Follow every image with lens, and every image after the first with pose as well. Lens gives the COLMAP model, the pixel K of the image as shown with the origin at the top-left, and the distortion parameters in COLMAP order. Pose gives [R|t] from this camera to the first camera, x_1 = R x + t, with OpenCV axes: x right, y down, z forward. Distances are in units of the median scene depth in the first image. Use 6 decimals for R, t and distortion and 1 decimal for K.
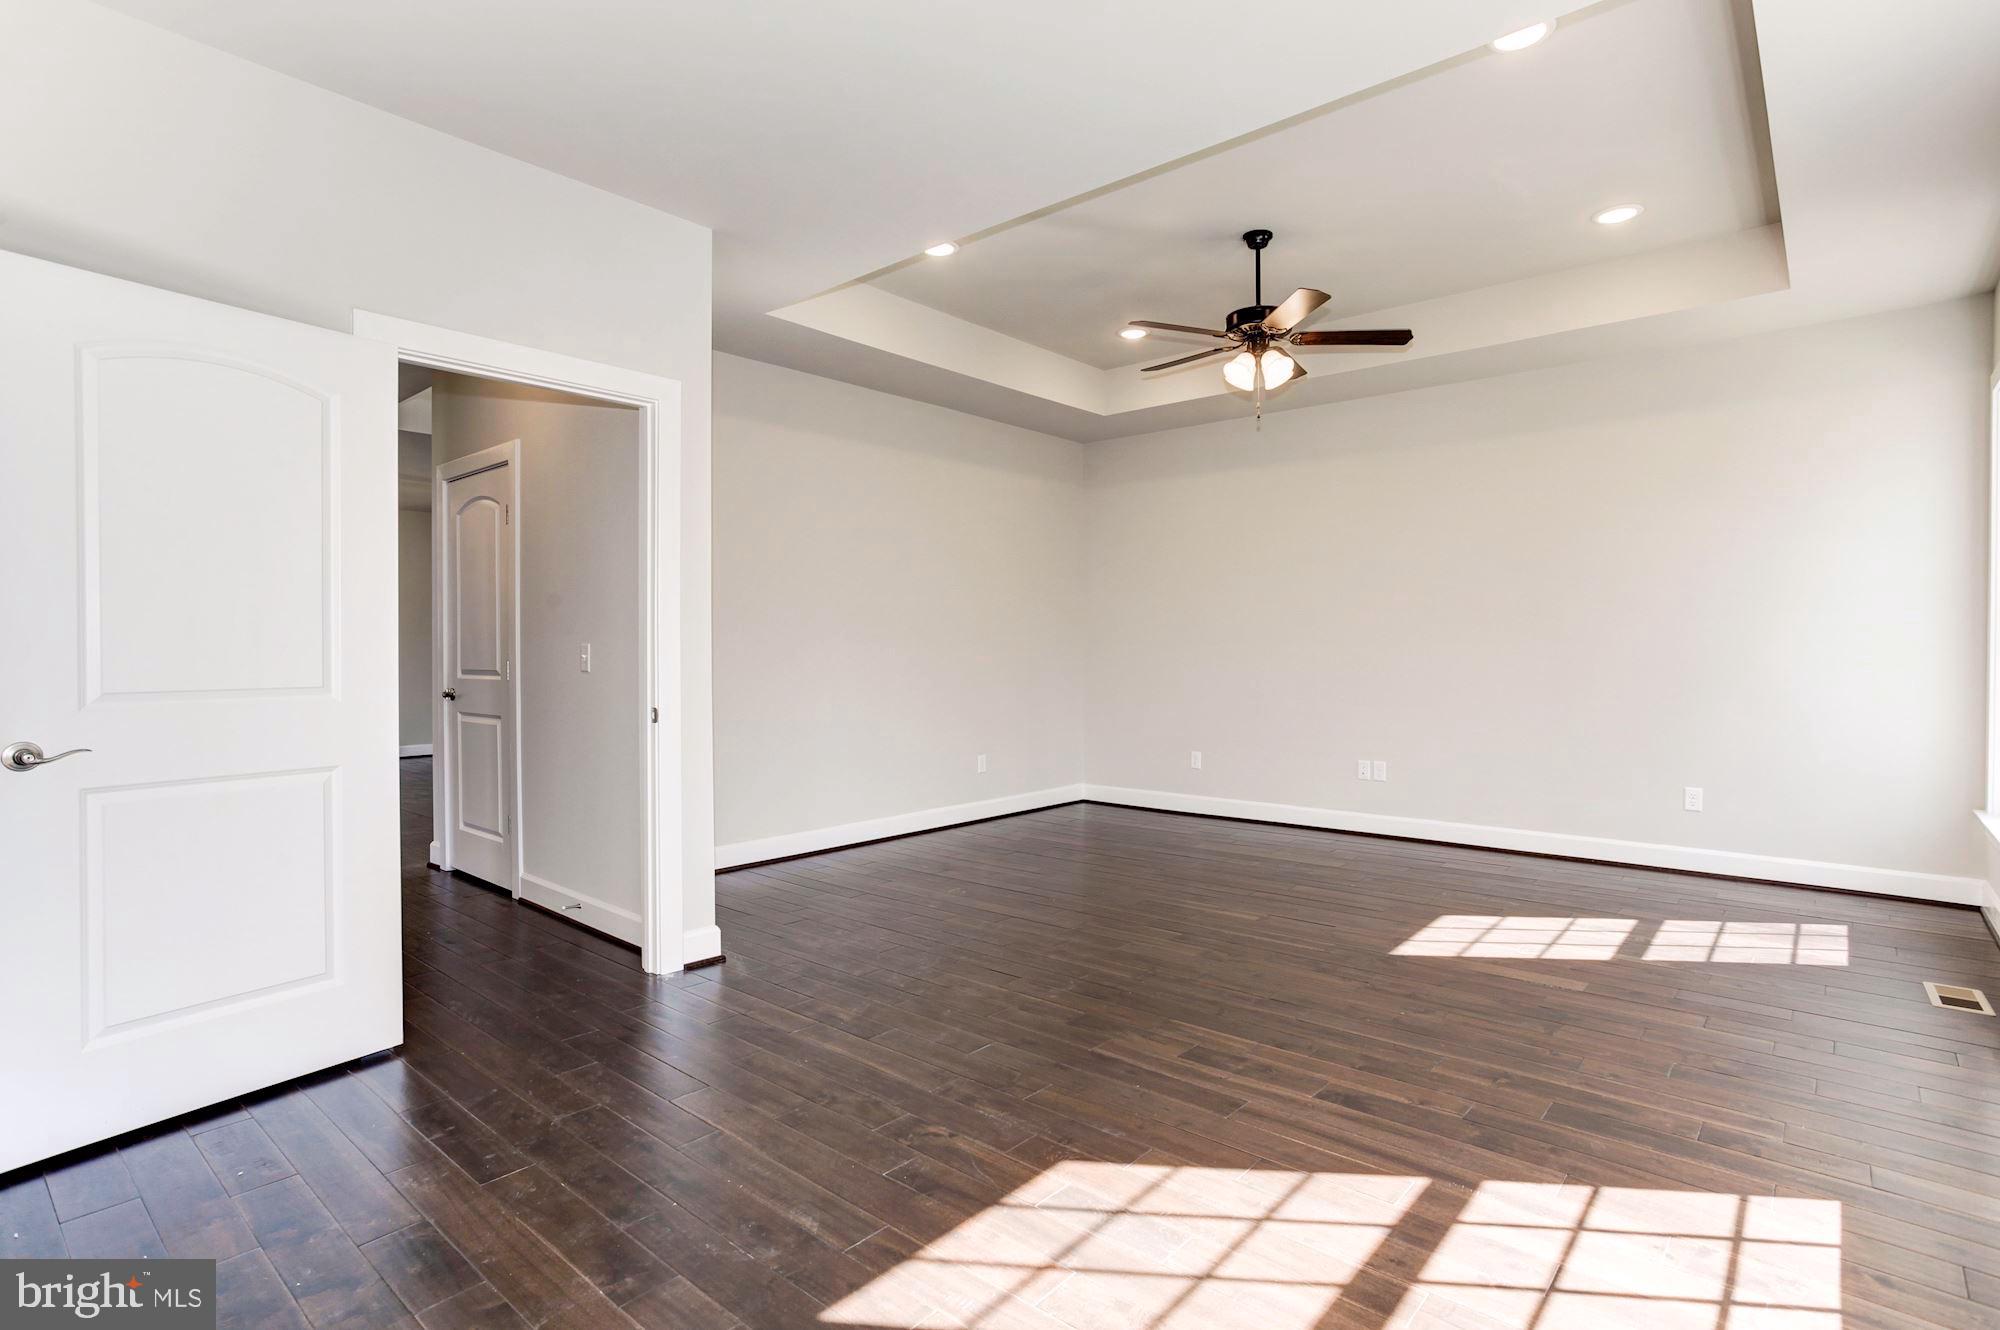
lens RADIAL K [[991.9, 0, 1045.8], [0, 991.9, 666.0], [0, 0, 1]] dist [-0.039371, 0.033362]
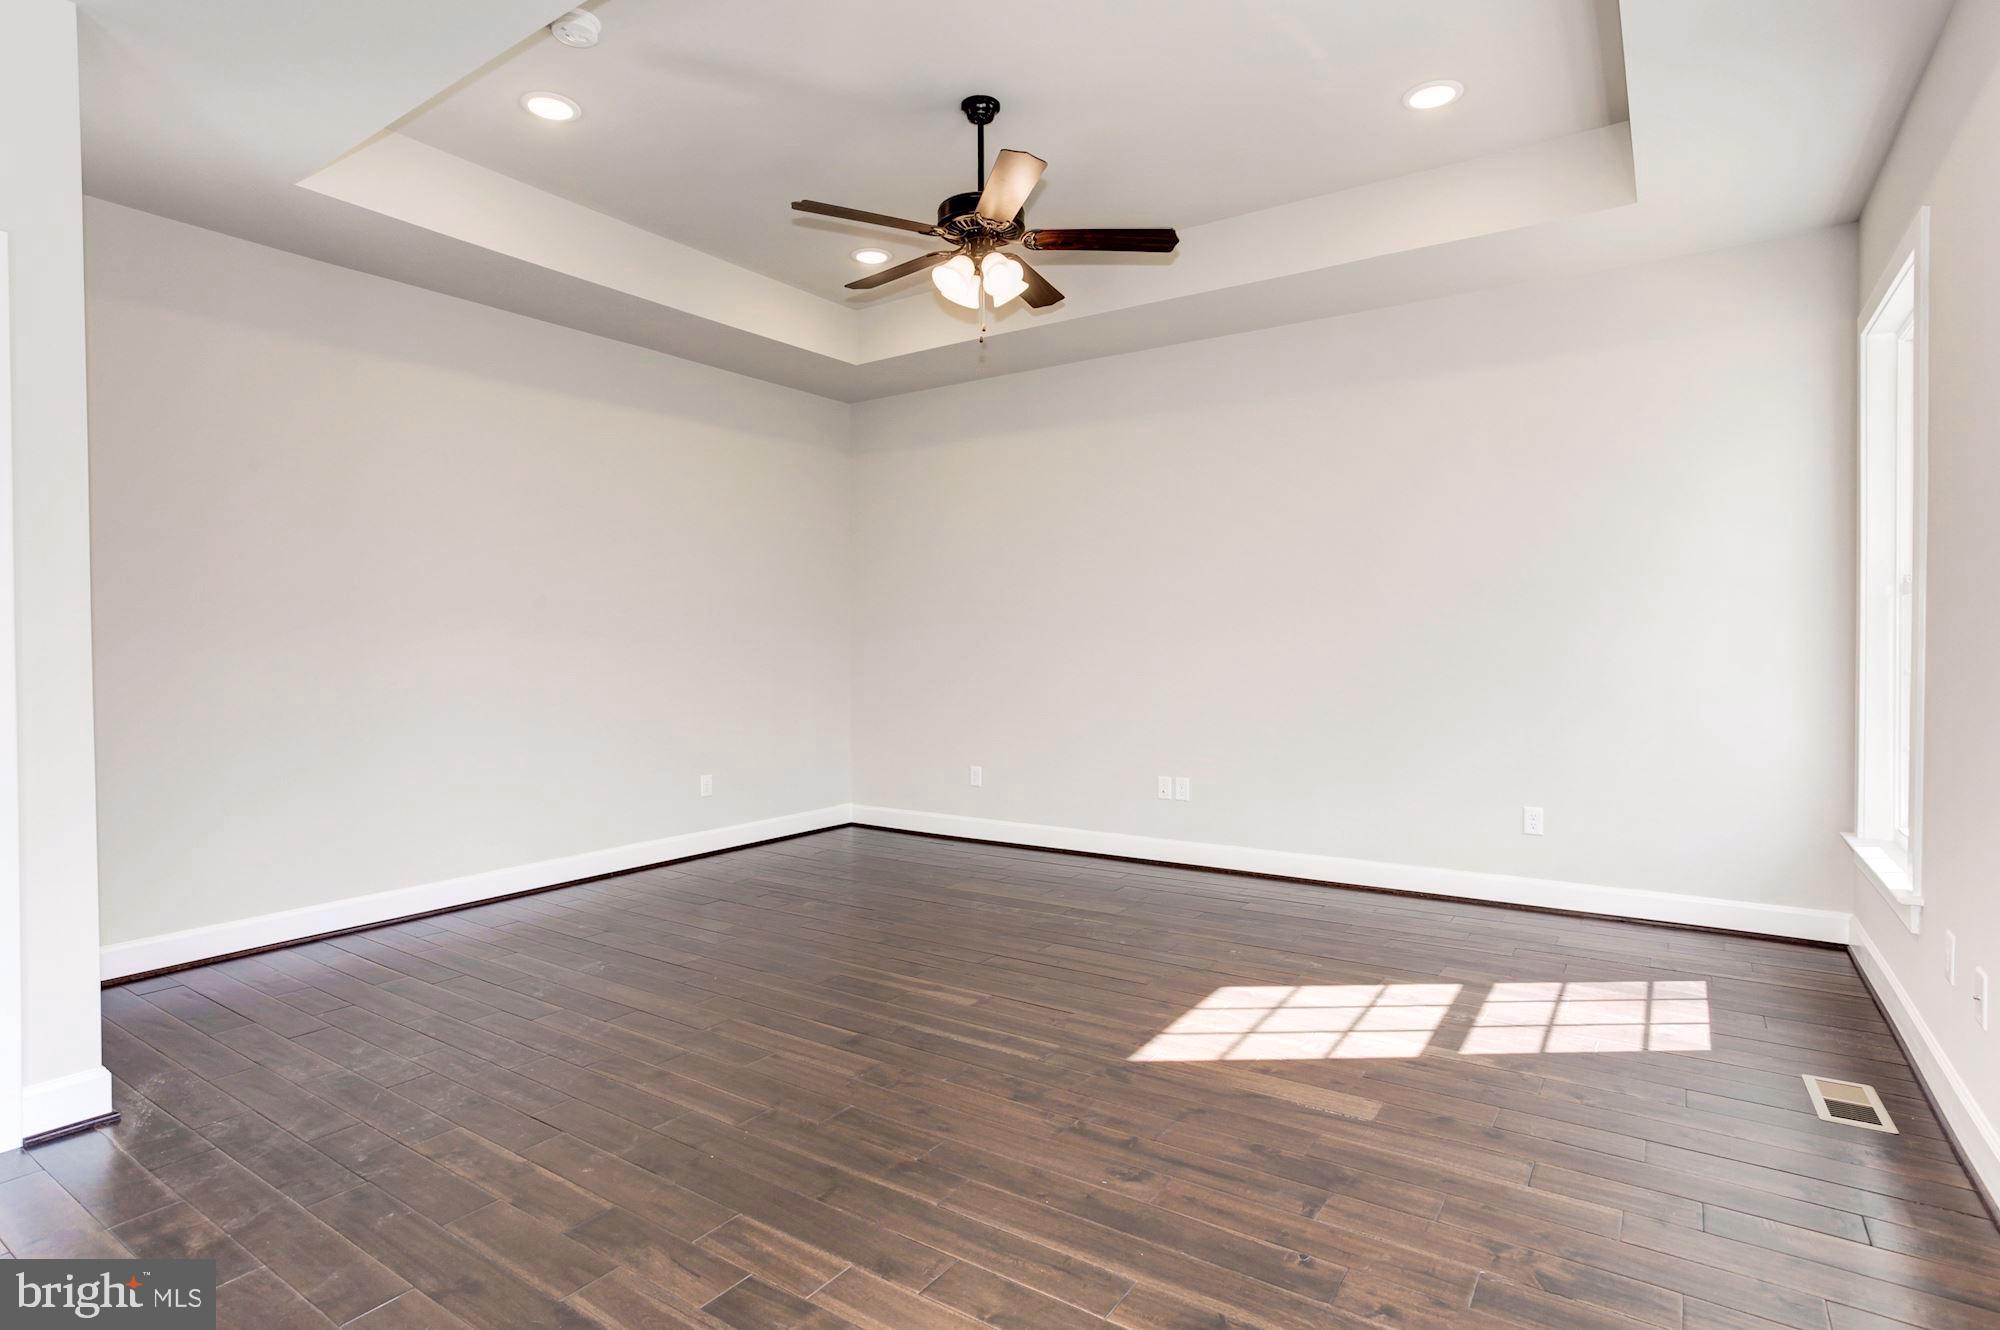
lens RADIAL K [[1010.1, 0, 1000.0], [0, 1010.1, 665.0], [0, 0, 1]] dist [-0.045690, 0.029954]
pose [[0.996751, -0.004984, 0.080396, 0.177928], [0.004786, 0.999985, 0.002659, -0.004088], [-0.080408, -0.002266, 0.996759, 0.240157]]
